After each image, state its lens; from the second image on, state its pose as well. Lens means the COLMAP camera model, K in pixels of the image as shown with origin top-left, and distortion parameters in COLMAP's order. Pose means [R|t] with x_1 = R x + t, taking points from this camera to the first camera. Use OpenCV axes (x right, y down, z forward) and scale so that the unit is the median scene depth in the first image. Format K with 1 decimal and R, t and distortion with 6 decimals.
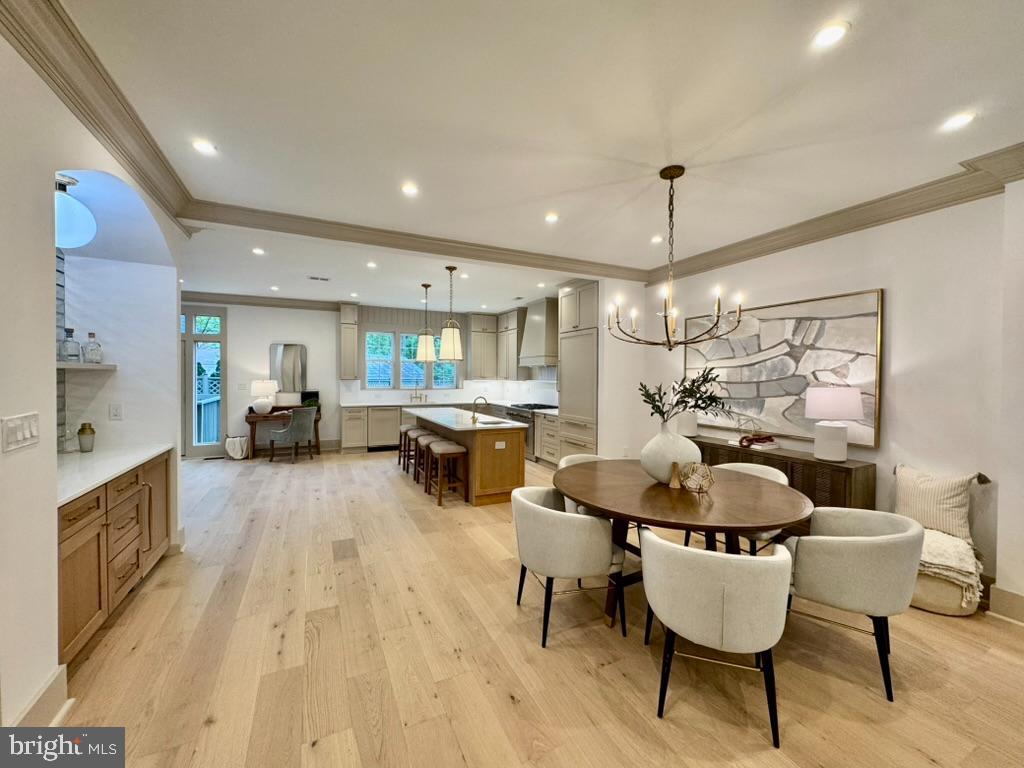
lens RADIAL K [[406.2, 0, 508.8], [0, 406.2, 382.5], [0, 0, 1]] dist [-0.002549, 0.000675]
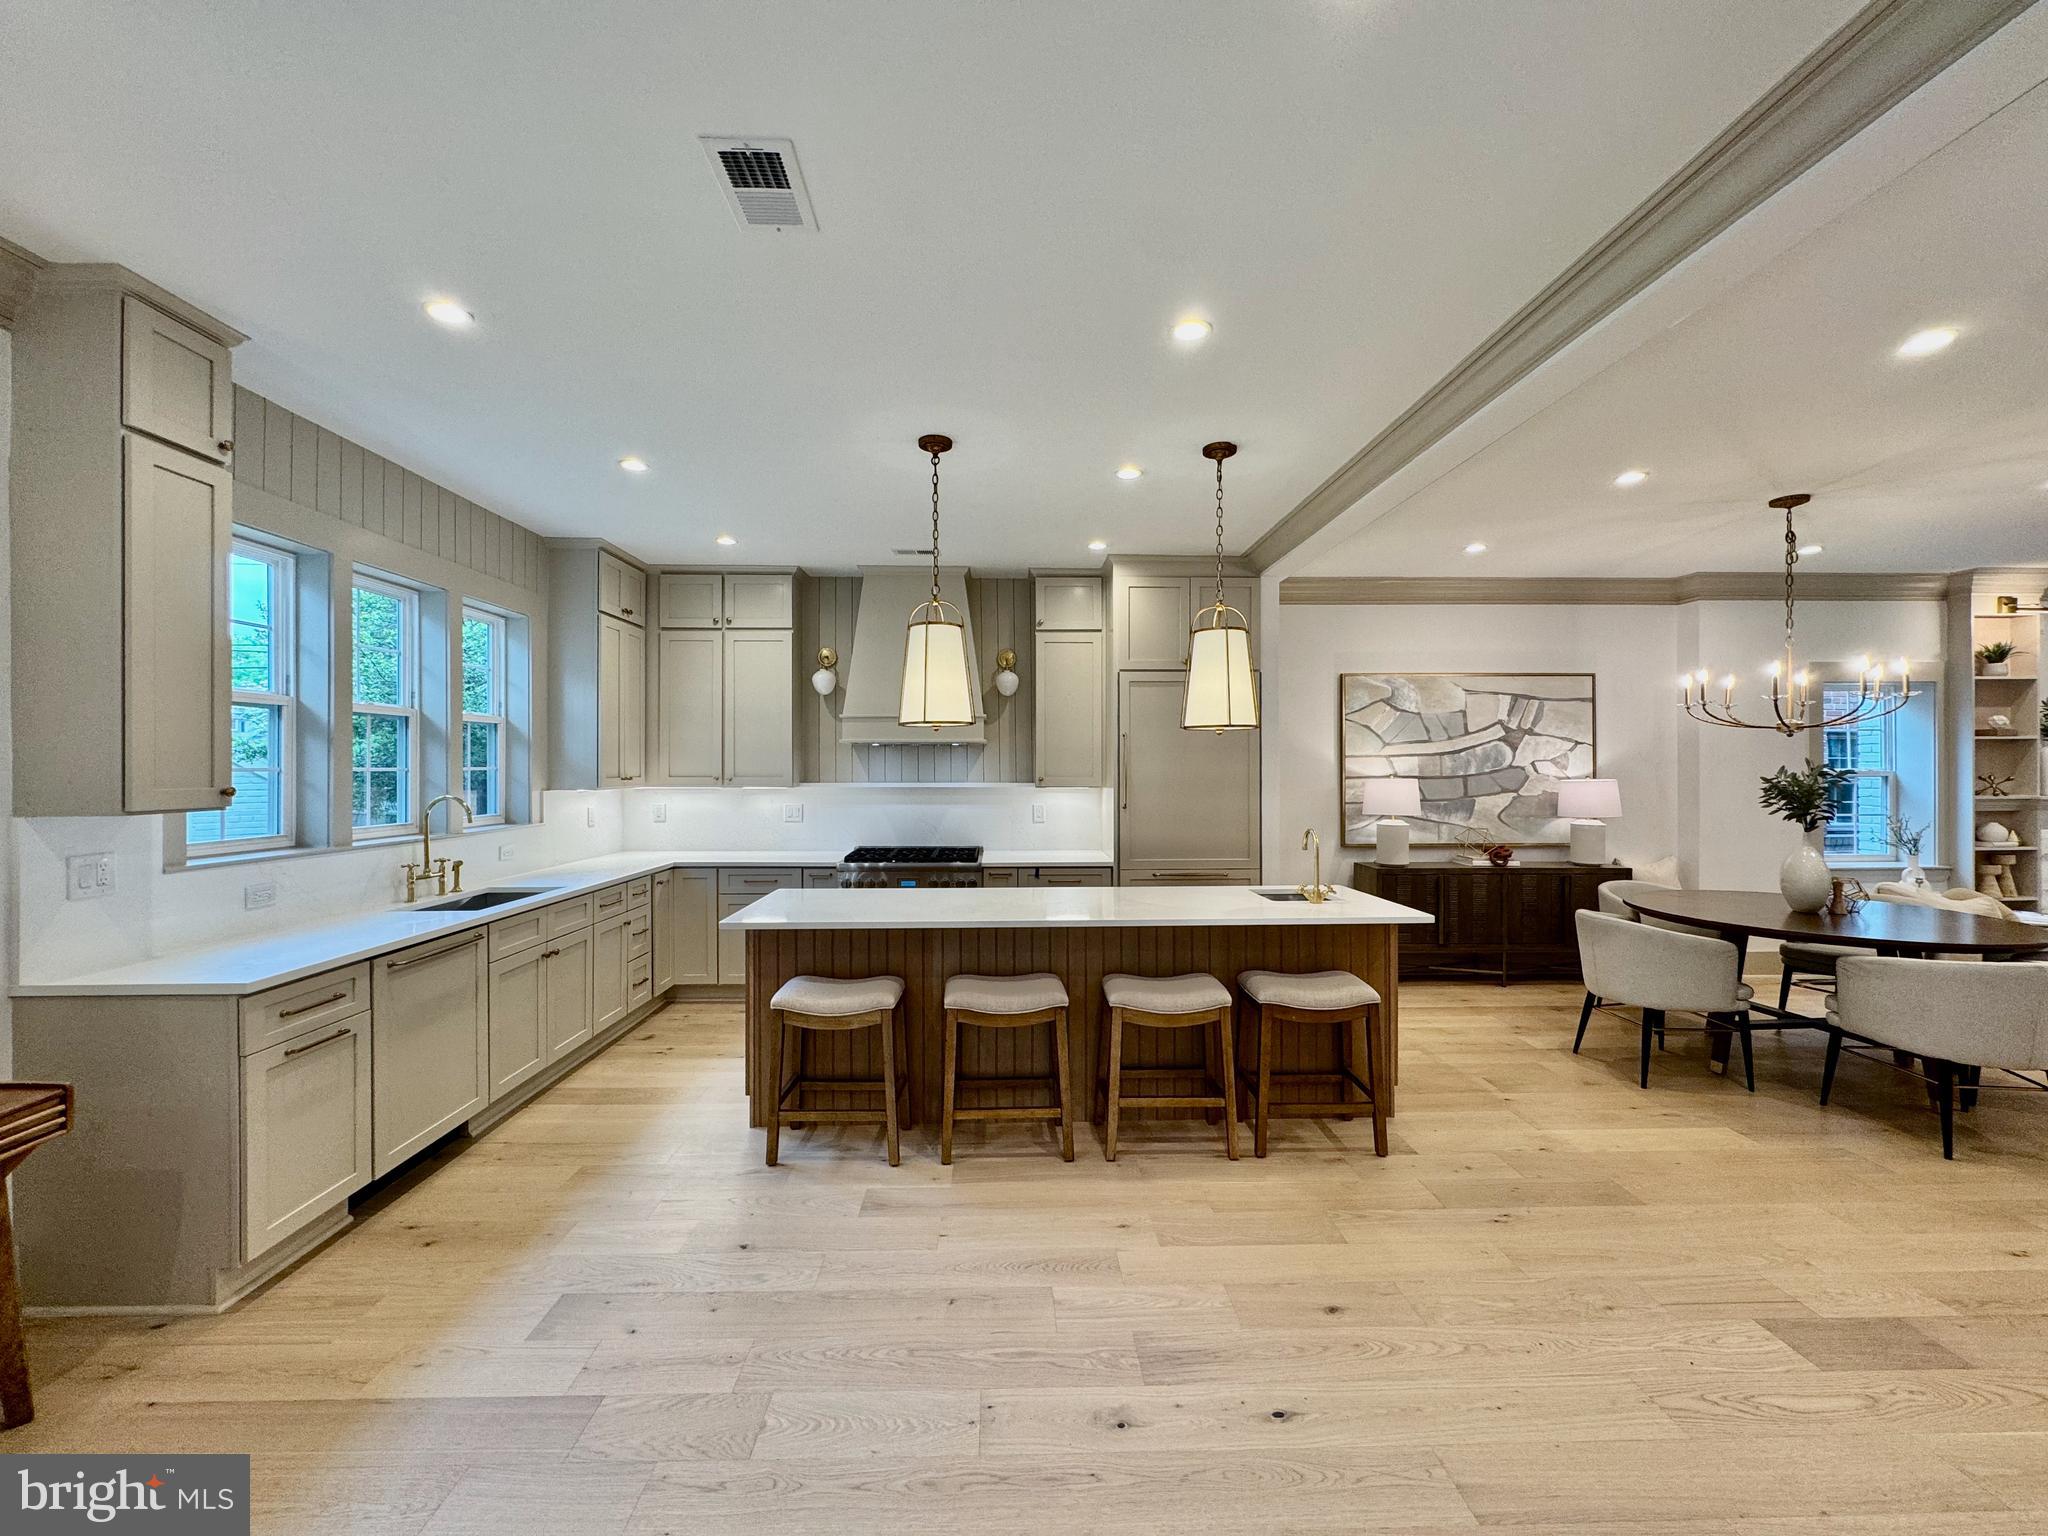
lens RADIAL K [[812.5, 0, 1017.0], [0, 812.5, 768.7], [0, 0, 1]] dist [-0.002549, 0.000675]
pose [[0.414009, -0.012396, 0.910188, -1.118071], [0.019369, 0.999801, 0.004806, -0.039647], [-0.910067, 0.015640, 0.414167, 1.208434]]
